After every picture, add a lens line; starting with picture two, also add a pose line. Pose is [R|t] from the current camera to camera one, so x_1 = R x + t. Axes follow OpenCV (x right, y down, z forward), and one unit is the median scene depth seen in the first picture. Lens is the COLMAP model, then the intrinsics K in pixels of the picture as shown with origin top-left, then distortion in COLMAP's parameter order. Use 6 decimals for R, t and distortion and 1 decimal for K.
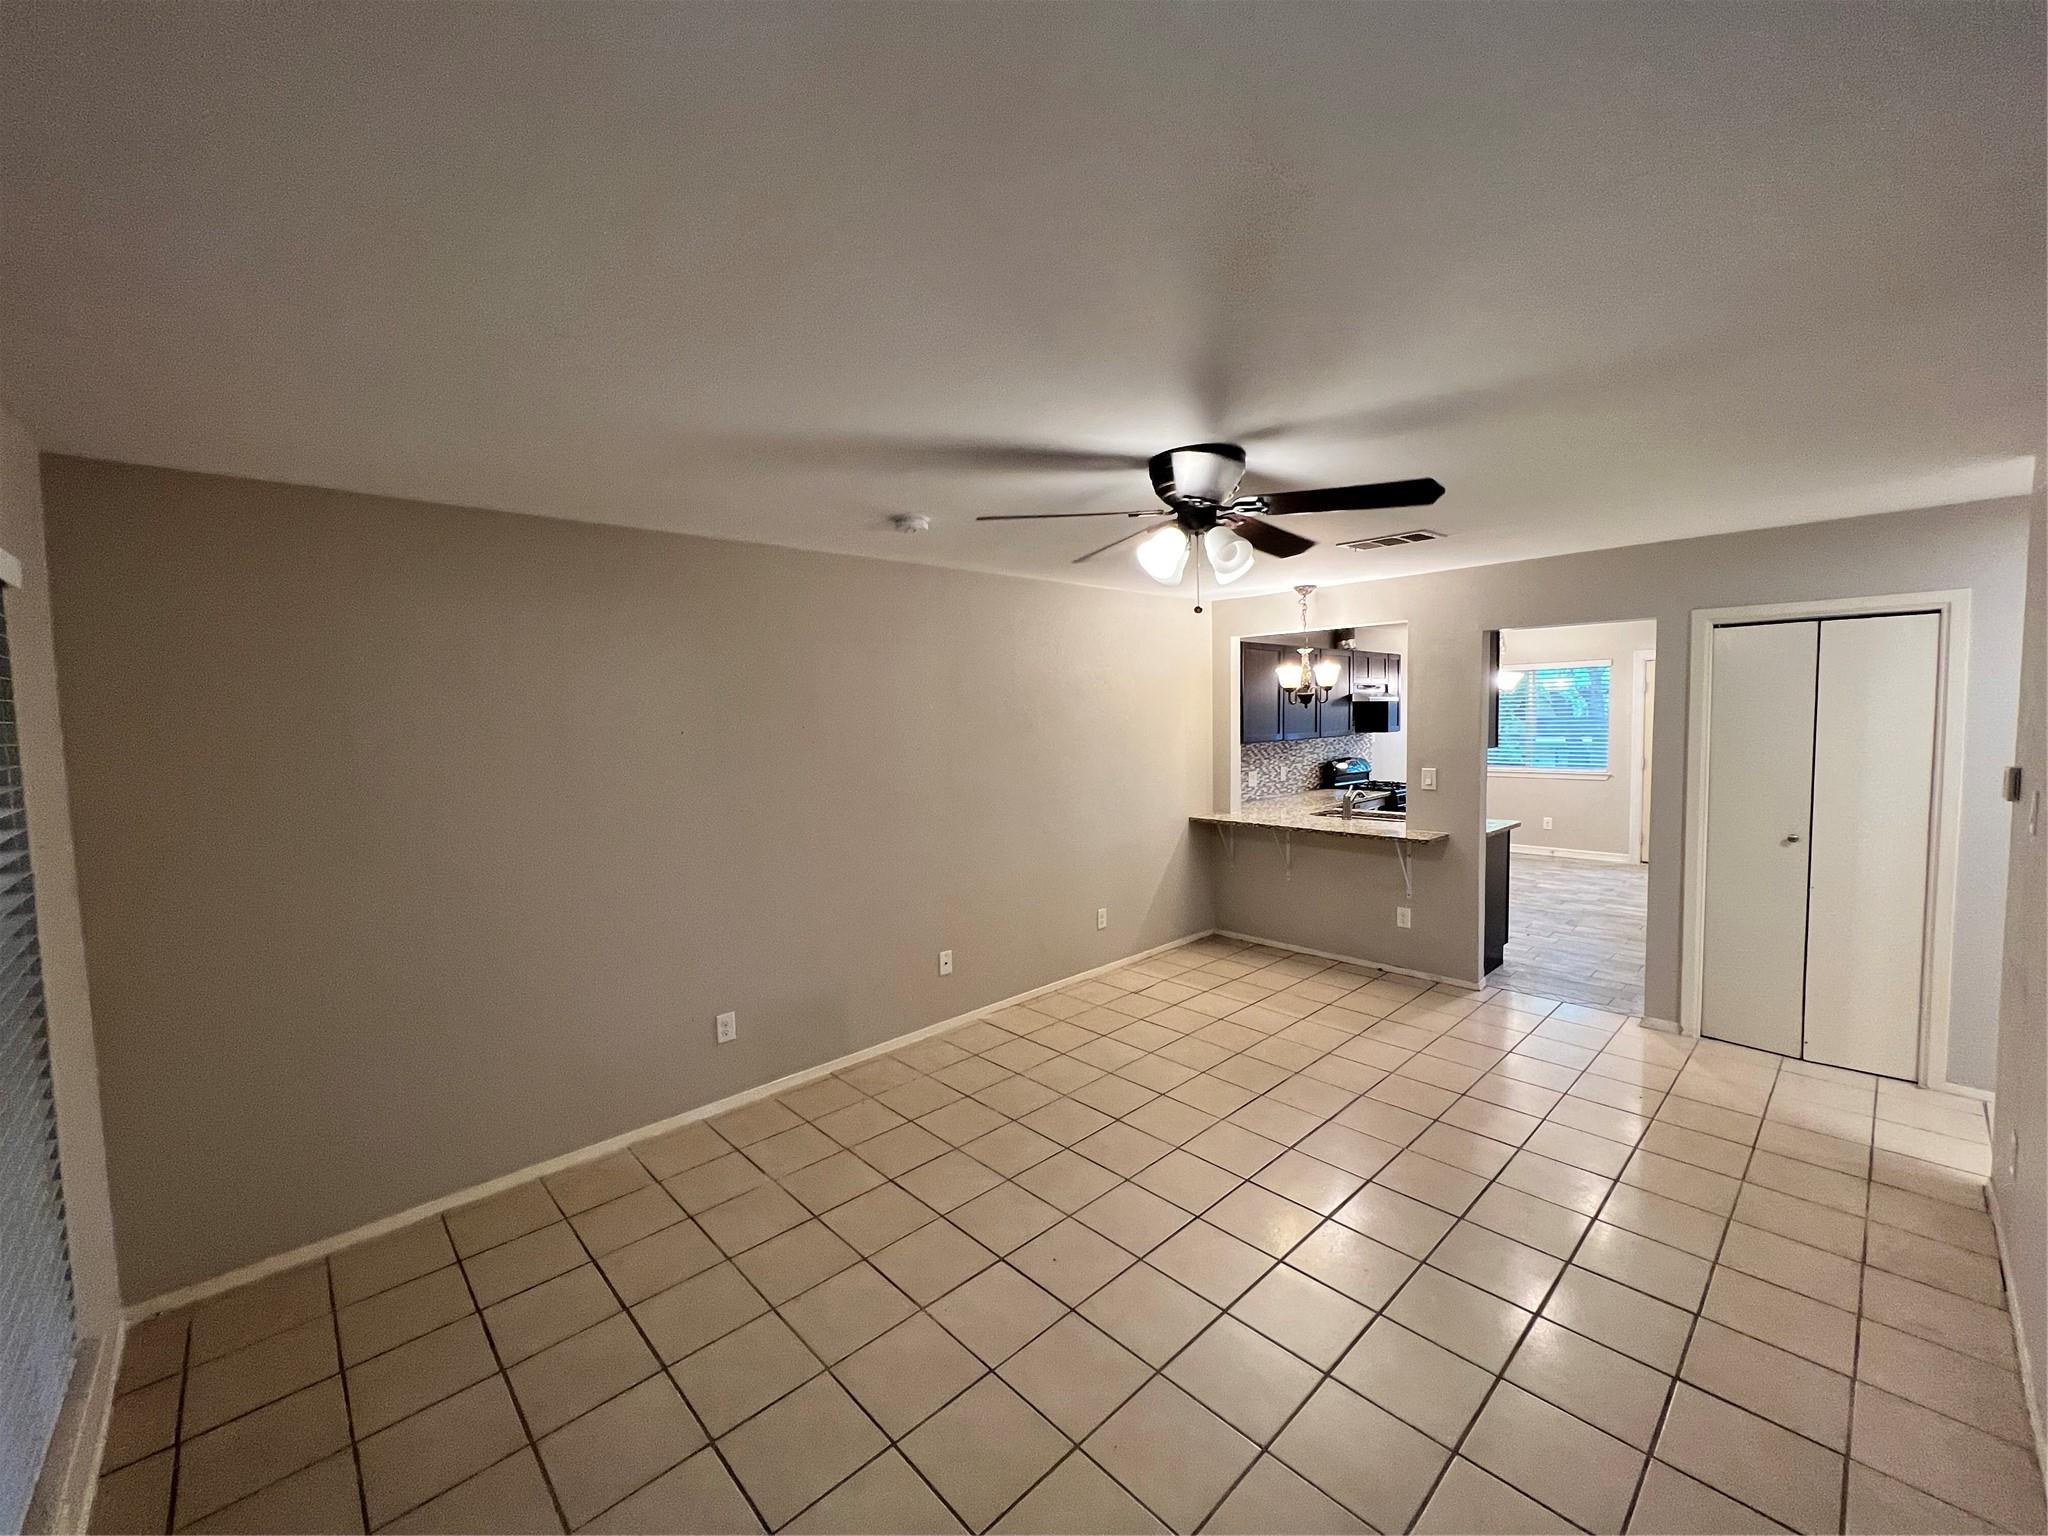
lens RADIAL K [[820.3, 0, 1024.9], [0, 820.3, 766.5], [0, 0, 1]] dist [-0.000754, -0.000497]
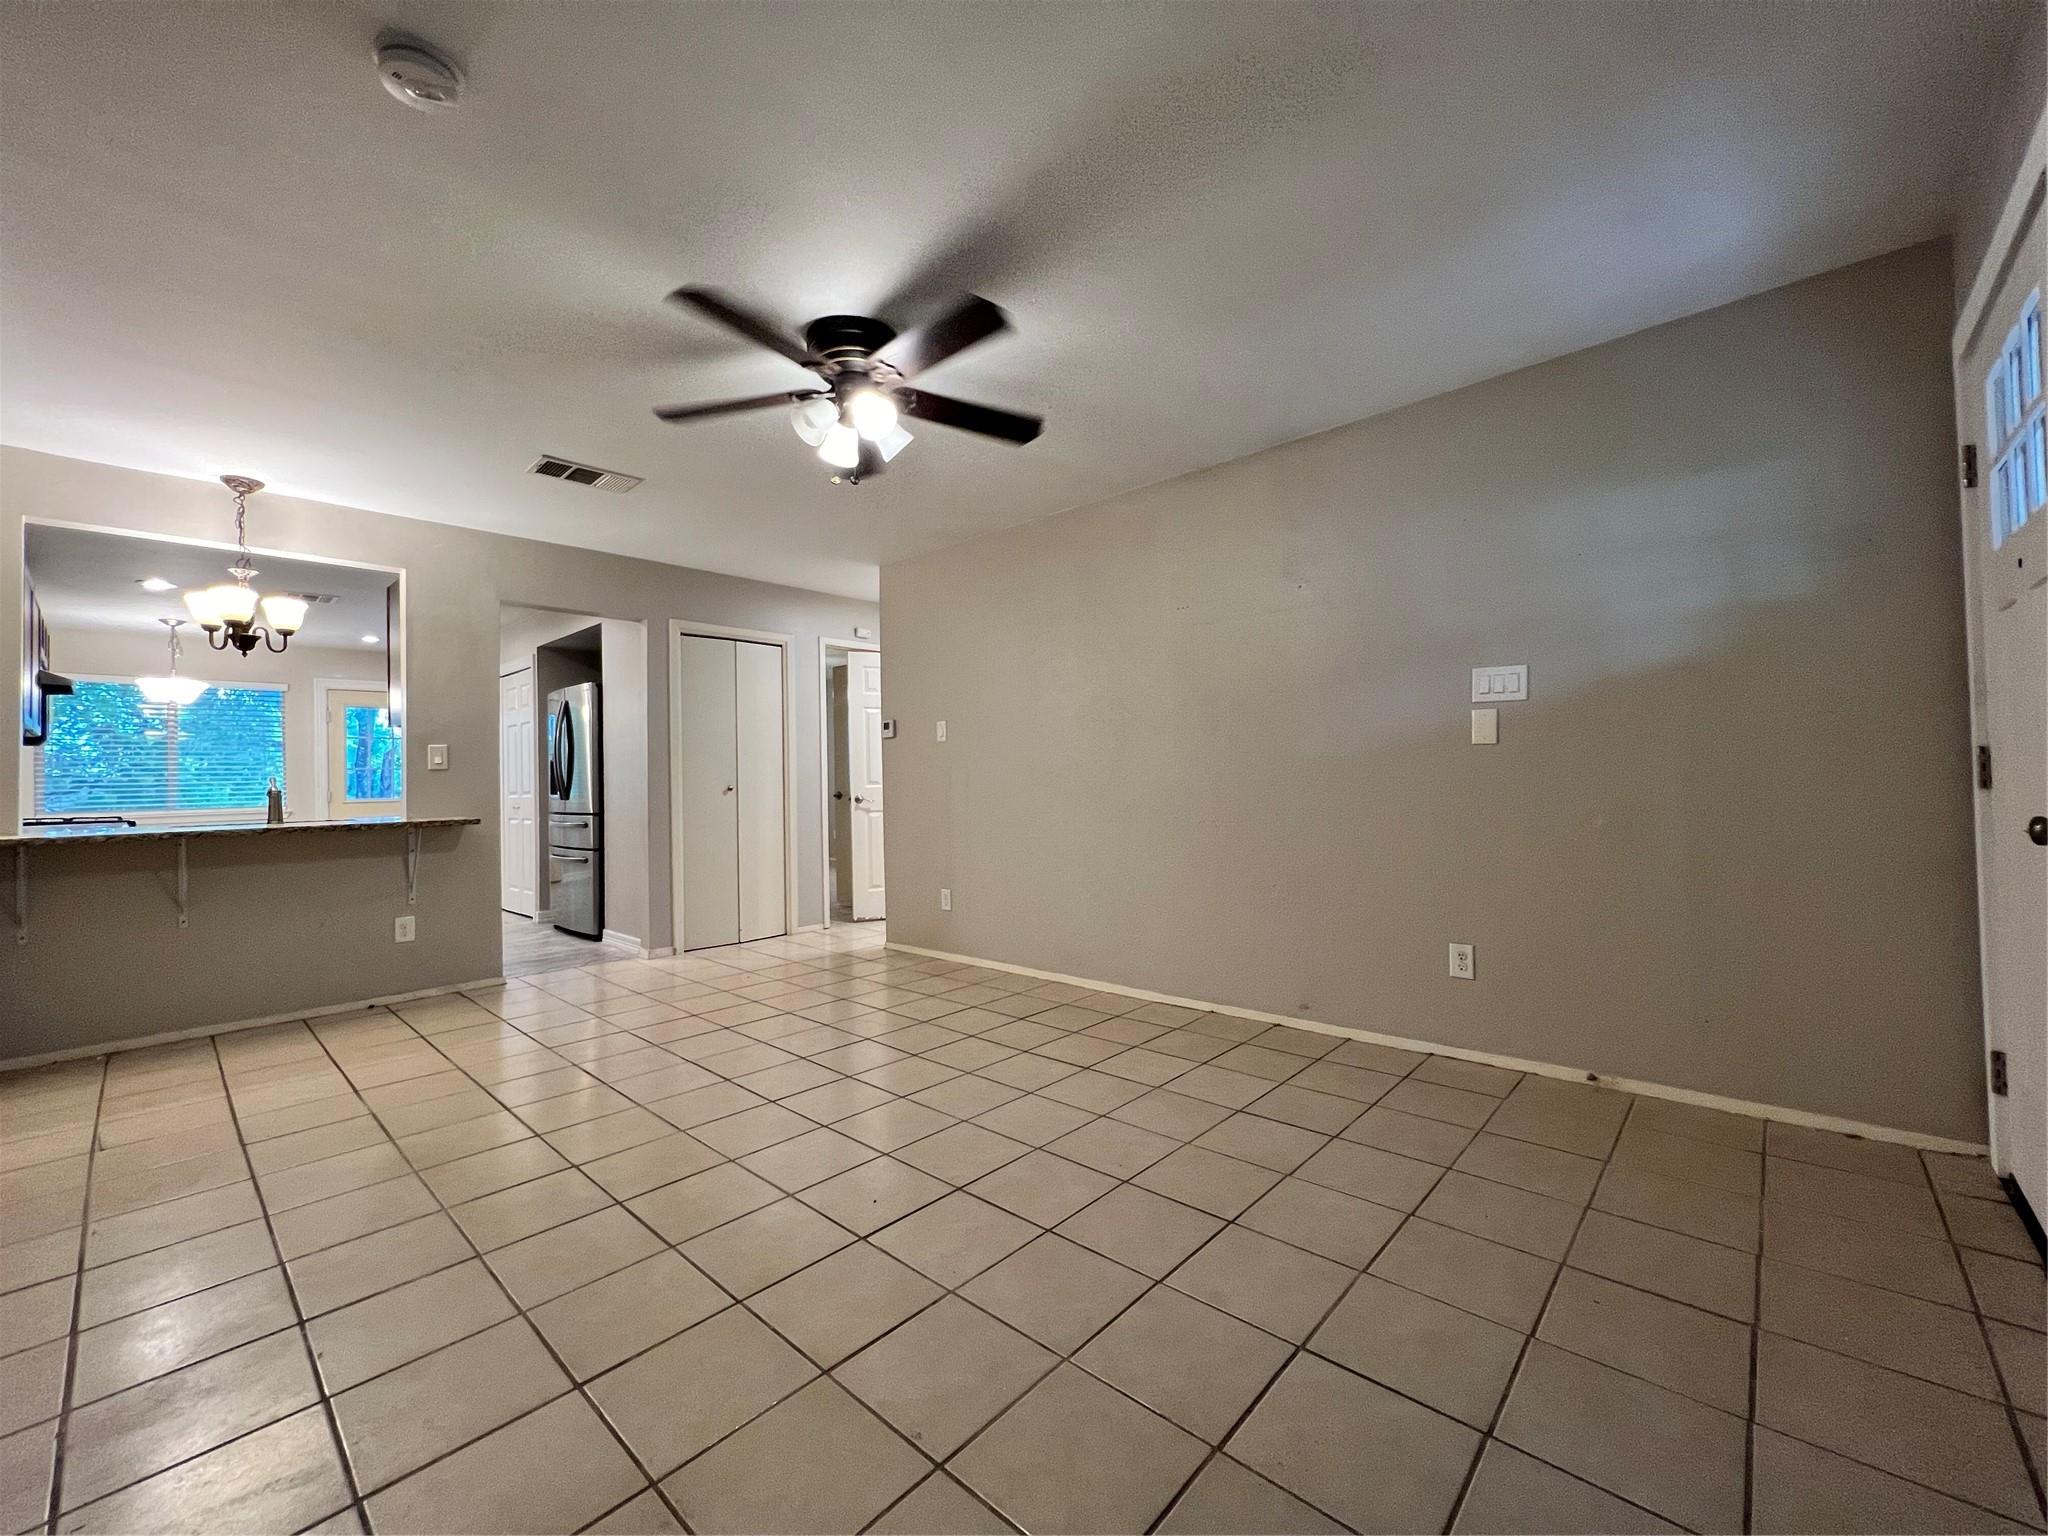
lens RADIAL K [[820.3, 0, 1024.9], [0, 820.3, 766.5], [0, 0, 1]] dist [-0.000754, -0.000497]
pose [[-0.073997, 0.040286, 0.996444, -0.390787], [0.093010, 0.995107, -0.033325, 0.105256], [-0.992912, 0.090214, -0.077382, 0.428199]]
